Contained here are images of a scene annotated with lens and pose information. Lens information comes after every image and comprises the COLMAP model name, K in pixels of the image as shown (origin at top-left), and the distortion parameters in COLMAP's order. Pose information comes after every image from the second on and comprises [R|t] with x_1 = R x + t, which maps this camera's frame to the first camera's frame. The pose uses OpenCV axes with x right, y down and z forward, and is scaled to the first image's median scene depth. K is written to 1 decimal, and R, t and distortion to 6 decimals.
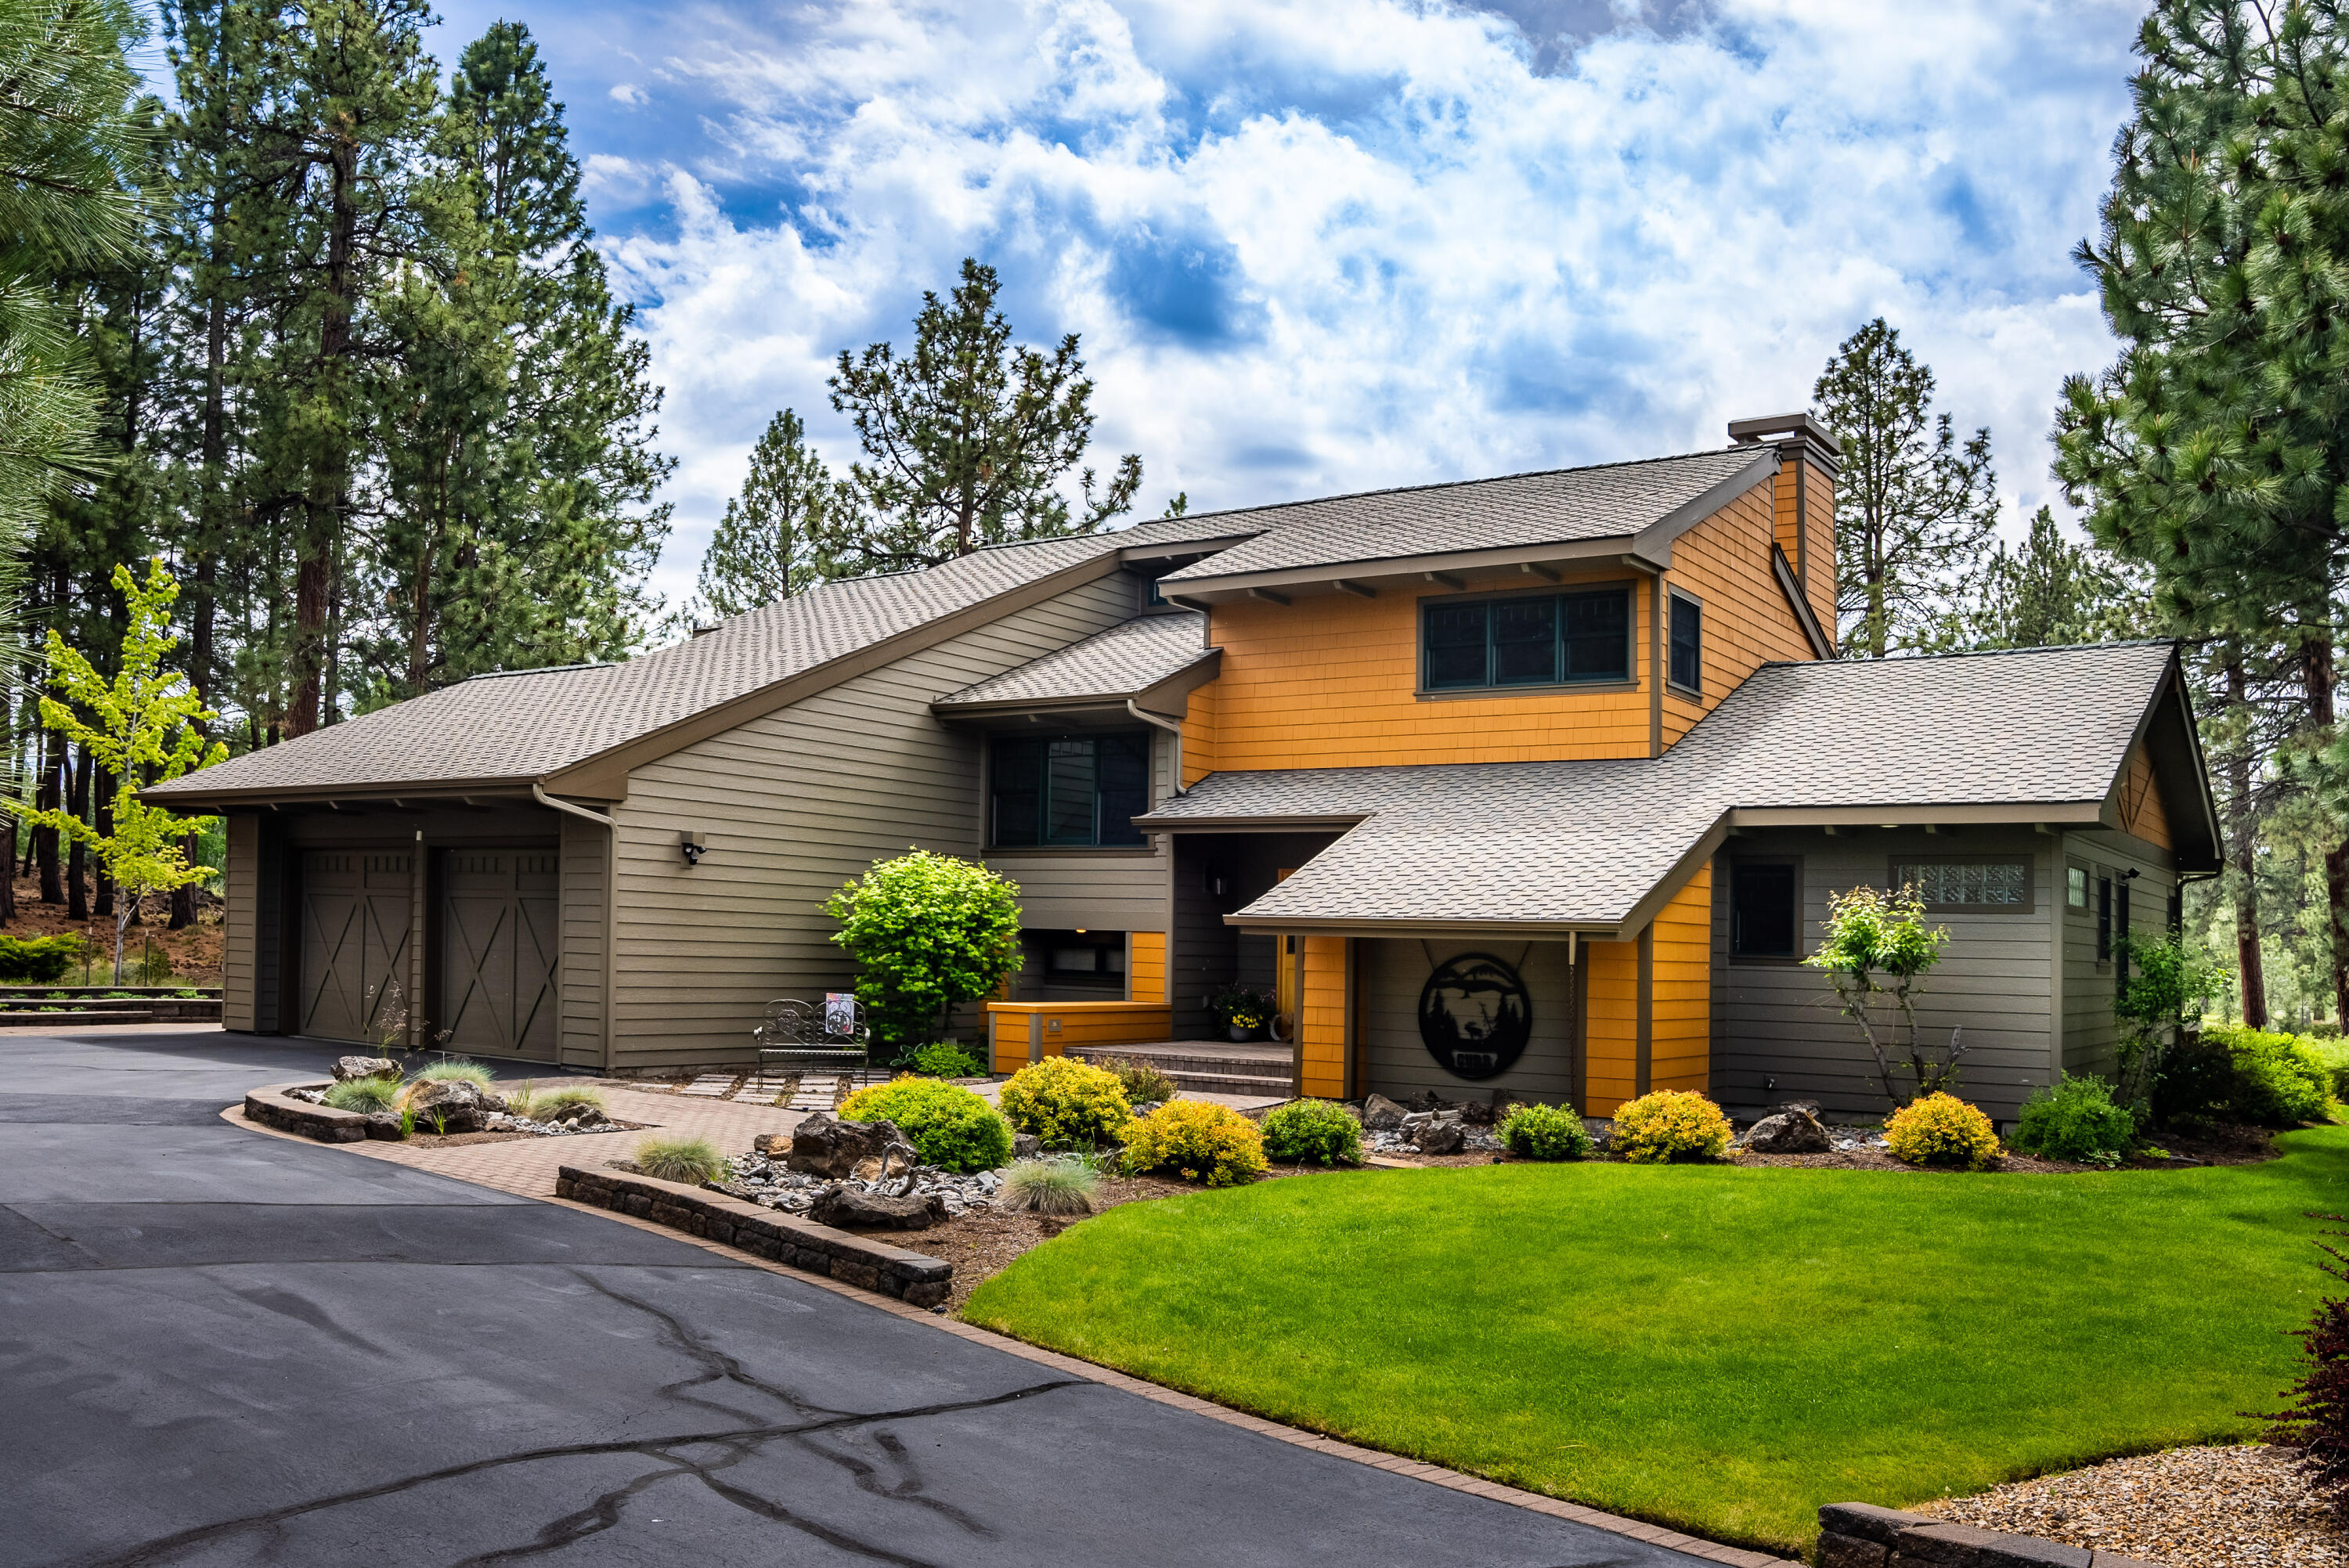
lens RADIAL K [[2002.5, 0, 1173.5], [0, 2002.5, 851.5], [0, 0, 1]] dist [-0.117247, 0.242008]
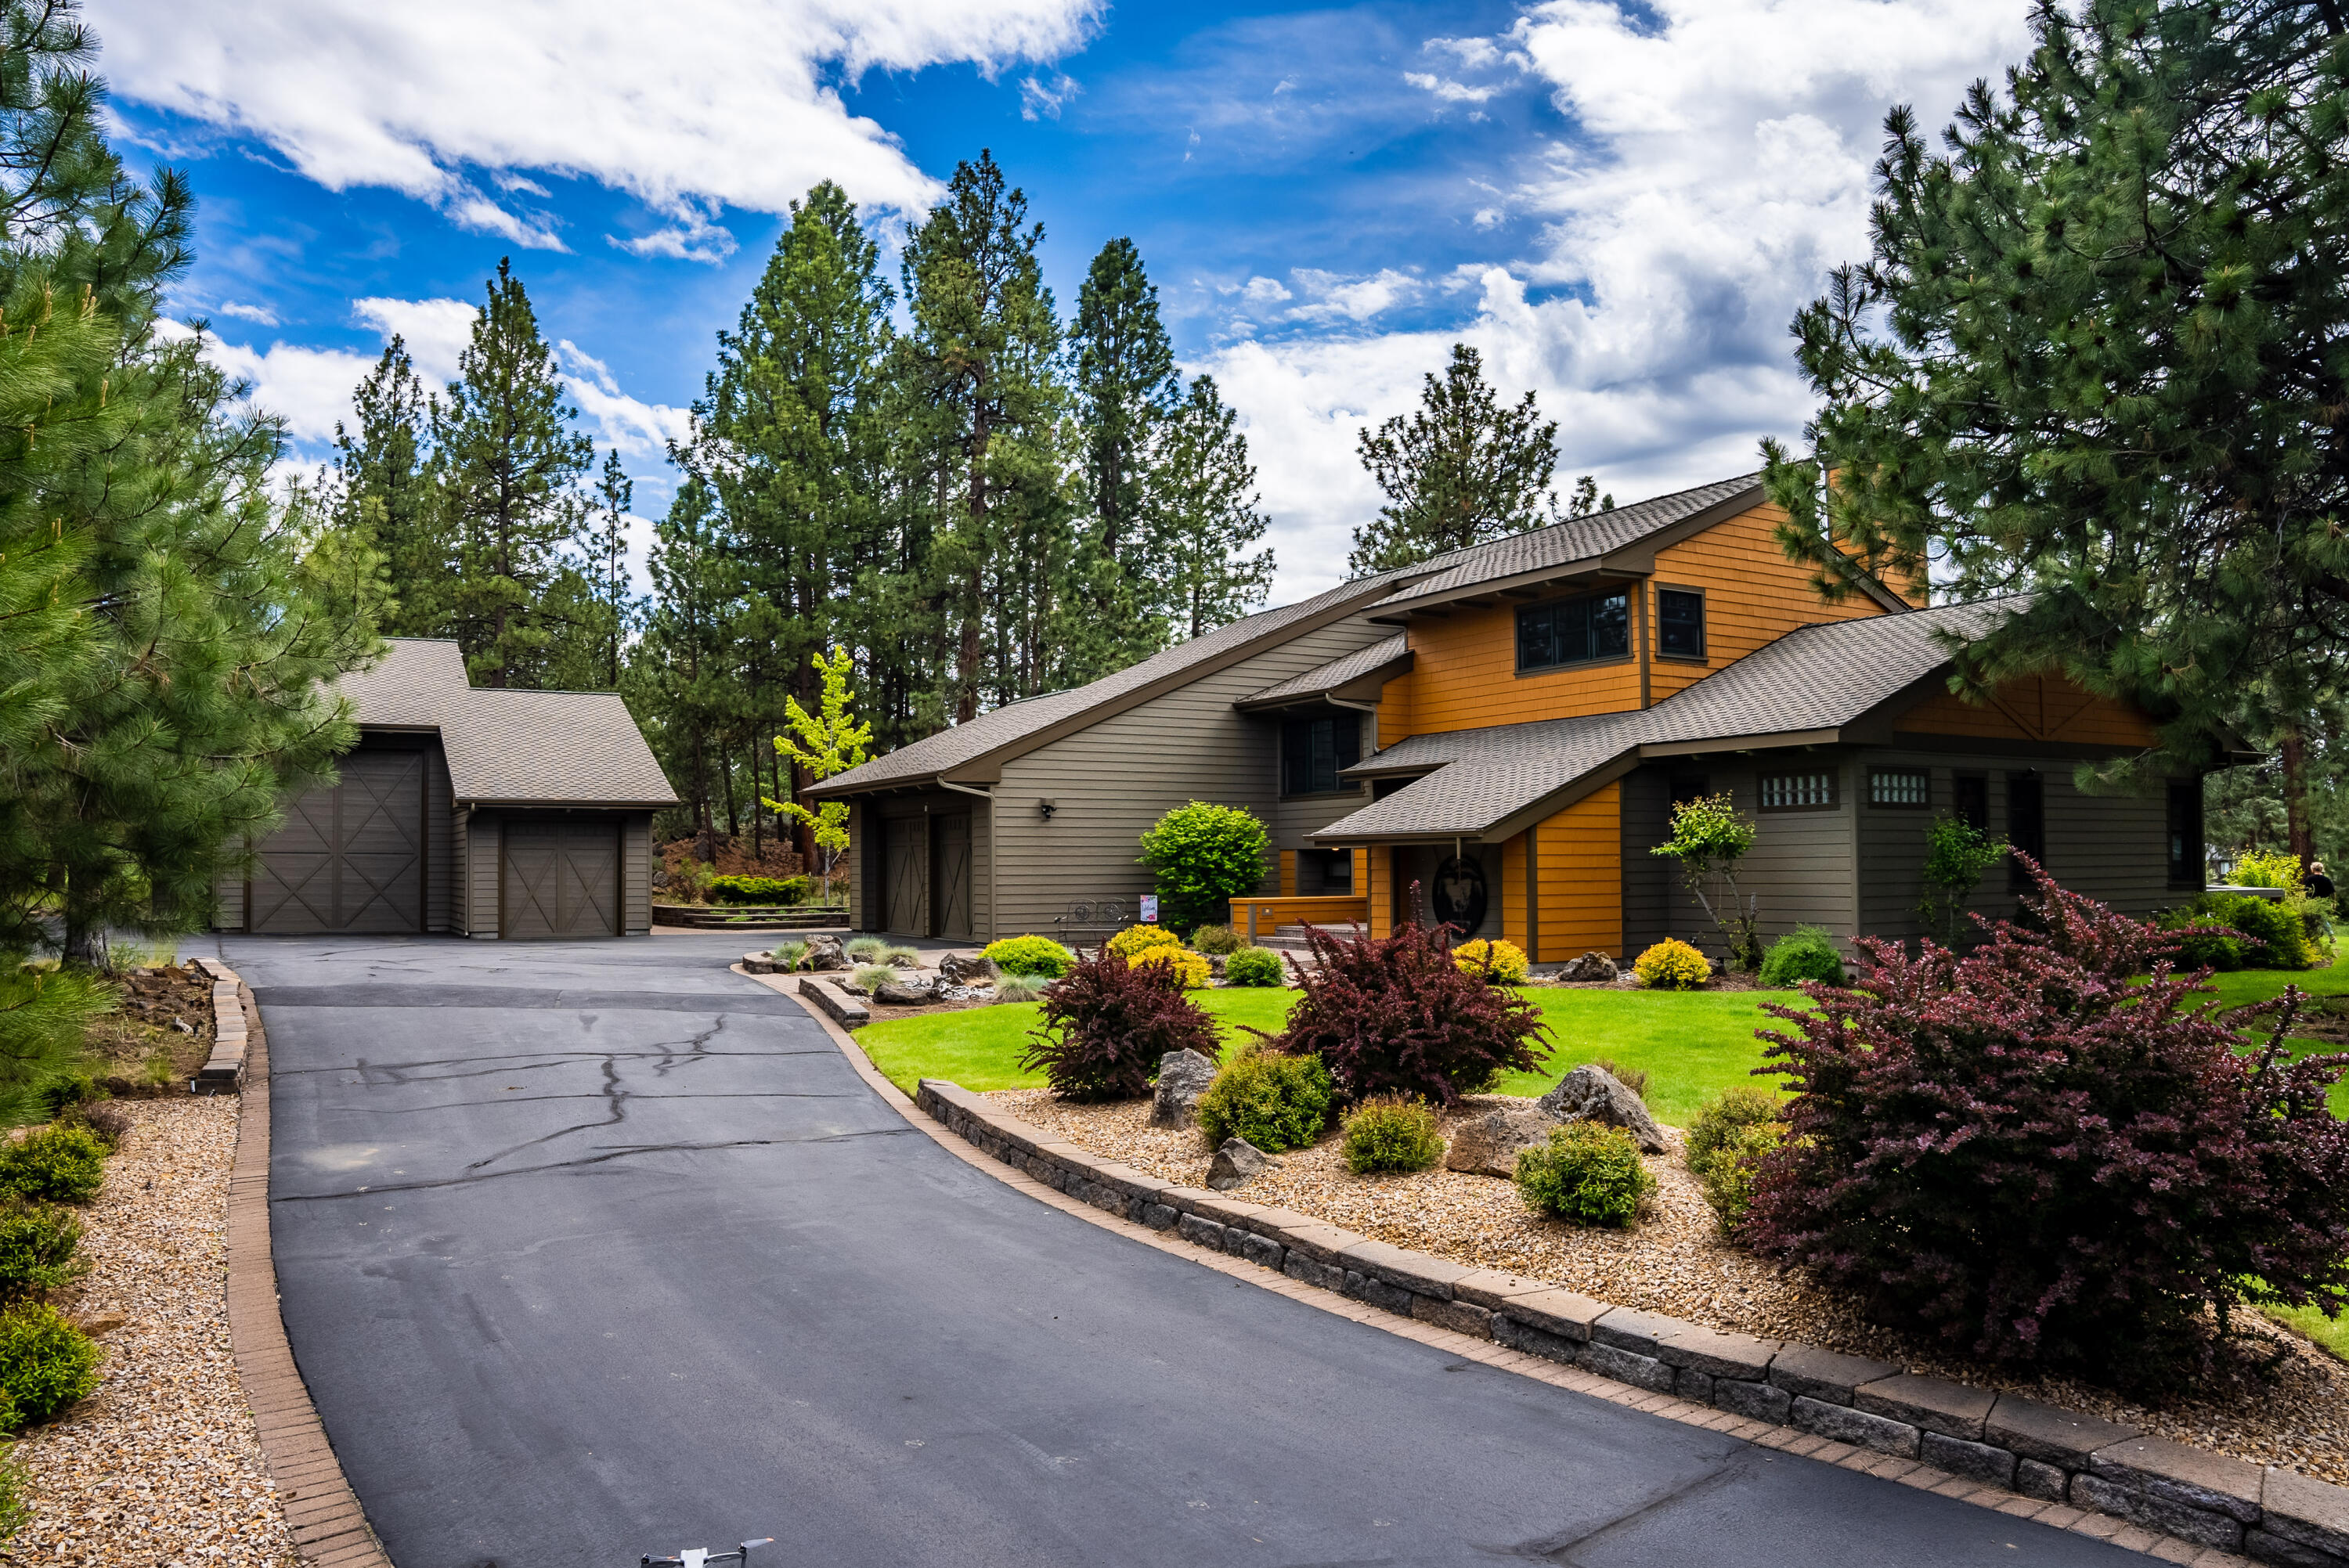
lens RADIAL K [[1617.8, 0, 1174.5], [0, 1617.8, 784.0], [0, 0, 1]] dist [-0.081108, -0.000191]
pose [[0.913038, -0.057280, -0.403832, 0.364103], [0.055702, 0.998325, -0.015664, 0.004541], [0.404052, -0.008192, 0.914699, -0.156726]]
